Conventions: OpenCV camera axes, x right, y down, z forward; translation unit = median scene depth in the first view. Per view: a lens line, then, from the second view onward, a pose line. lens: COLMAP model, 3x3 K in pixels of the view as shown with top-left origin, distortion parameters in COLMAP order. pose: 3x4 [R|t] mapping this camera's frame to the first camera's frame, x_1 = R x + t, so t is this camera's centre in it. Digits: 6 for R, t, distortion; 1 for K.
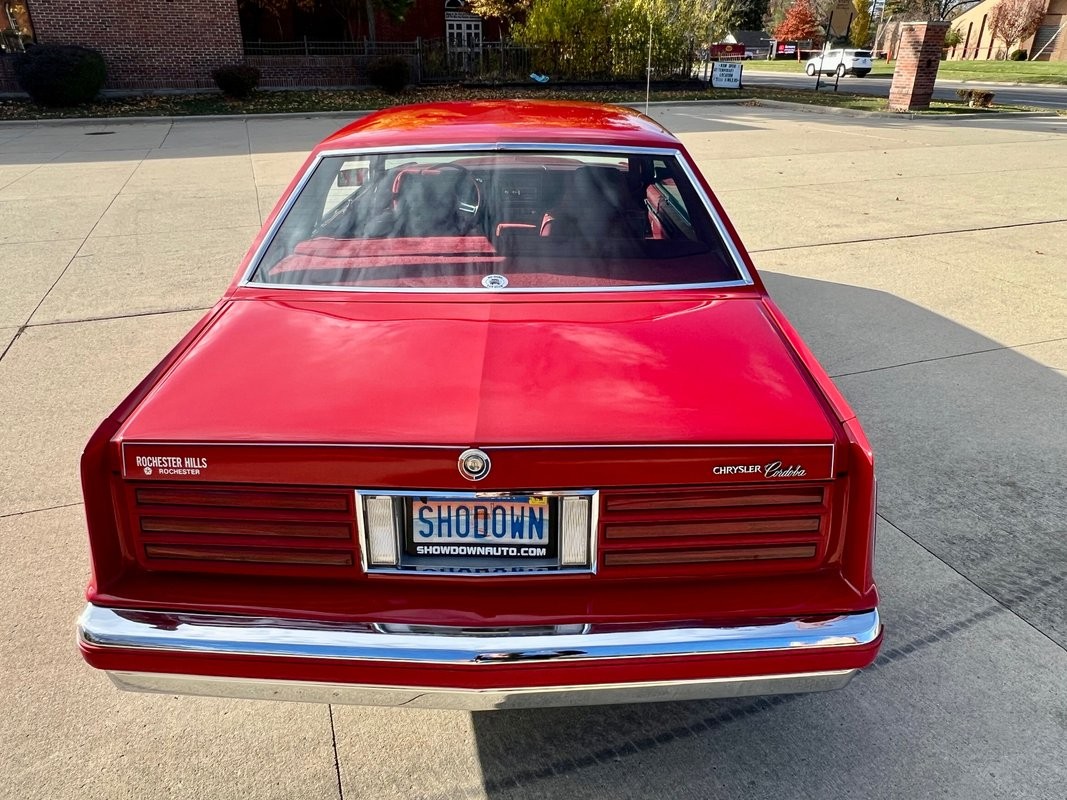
lens RADIAL K [[739.6, 0, 527.8], [0, 739.6, 403.6], [0, 0, 1]] dist [0.002325, -0.000307]
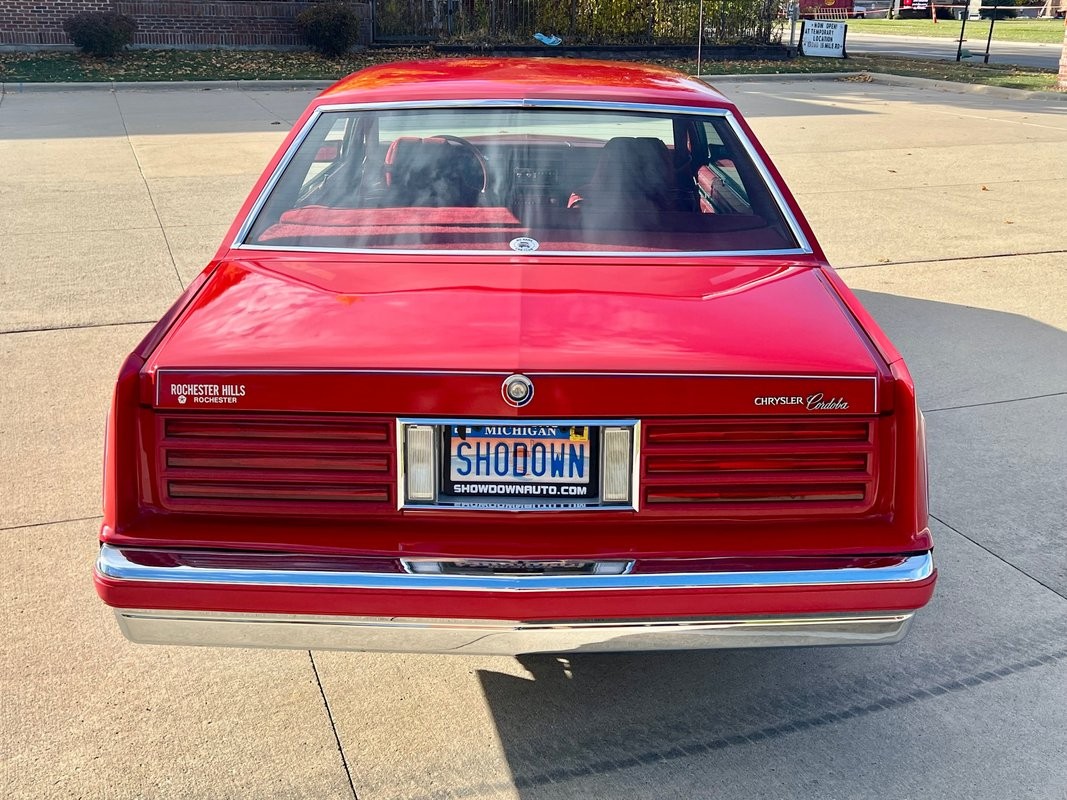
lens RADIAL K [[1172.0, 0, 549.6], [0, 1172.0, 386.7], [0, 0, 1]] dist [0.143416, -0.297609]
pose [[0.999715, 0.008903, 0.022151, -0.049707], [-0.005934, 0.991412, -0.130641, 0.221694], [-0.023124, 0.130473, 0.991182, -0.456211]]
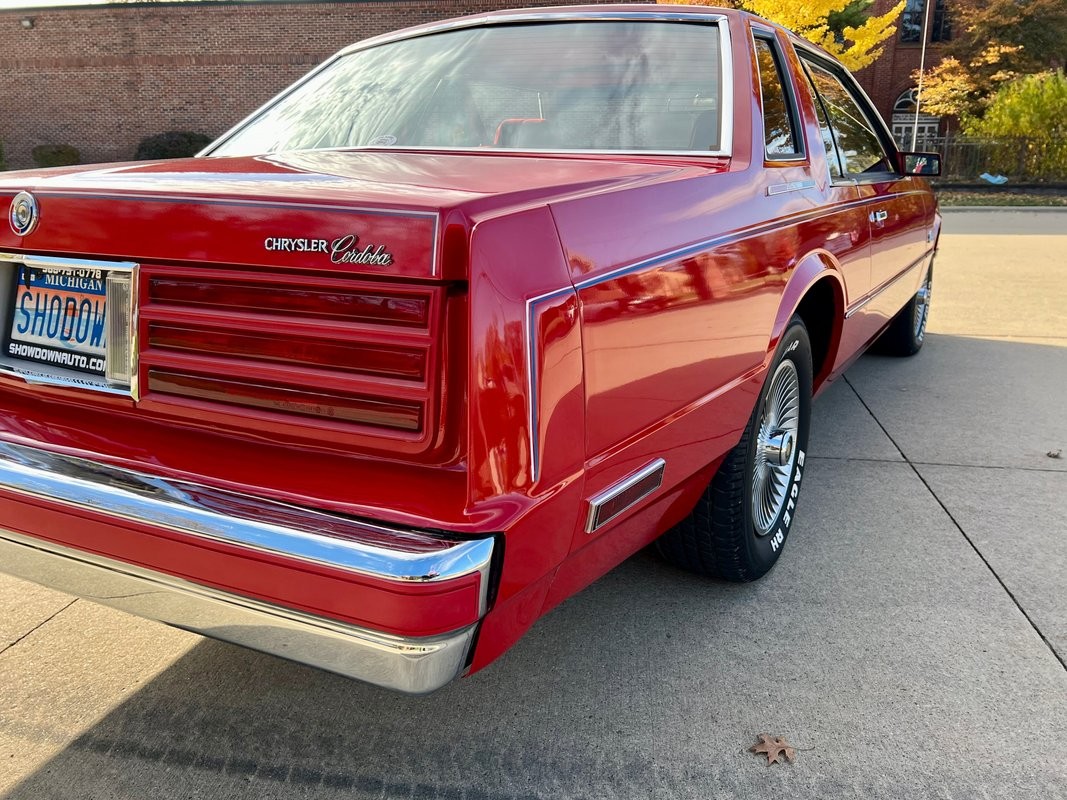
lens RADIAL K [[838.7, 0, 533.5], [0, 838.7, 400.0], [0, 0, 1]] dist [0.043807, -0.052710]
pose [[0.868167, 0.129867, -0.478979, 0.634731], [-0.216144, 0.967751, -0.129380, 0.205950], [0.446730, 0.215852, 0.868240, 0.405080]]
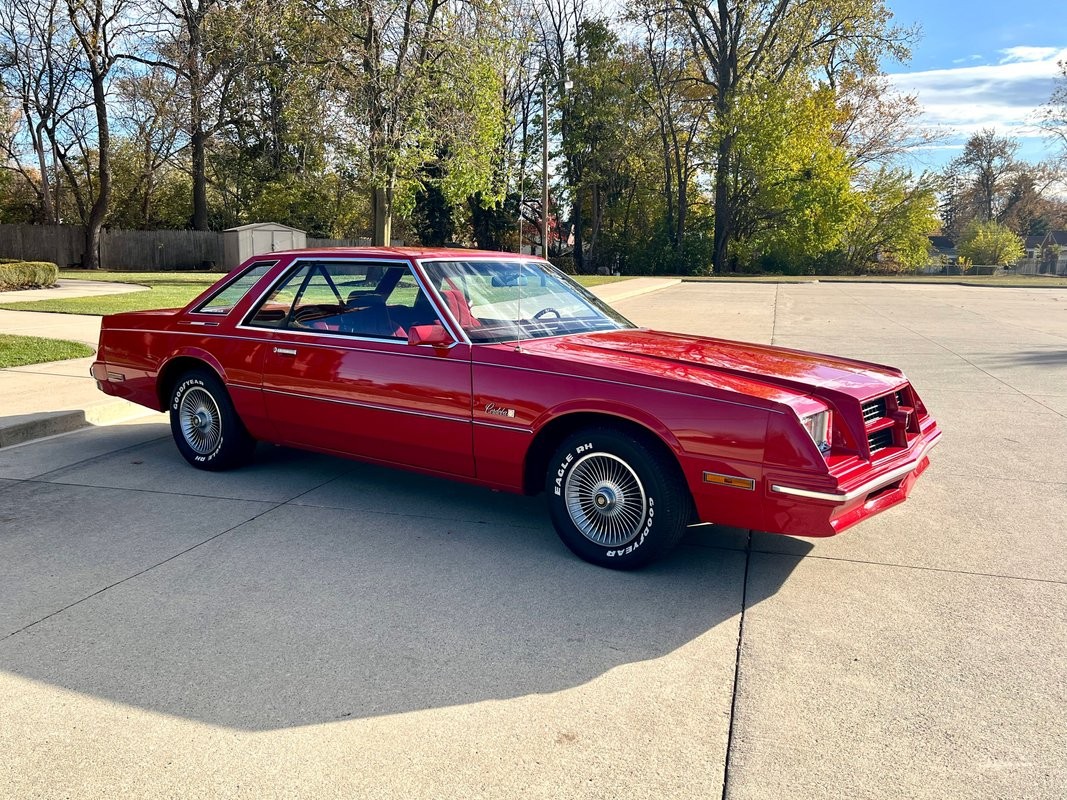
lens RADIAL K [[940.7, 0, 533.0], [0, 940.7, 396.7], [0, 0, 1]] dist [0.046936, -0.020364]
pose [[-0.597934, 0.102394, -0.794978, 2.190123], [-0.363265, 0.849485, 0.382640, -1.567711], [0.714502, 0.517582, -0.470740, 3.631742]]
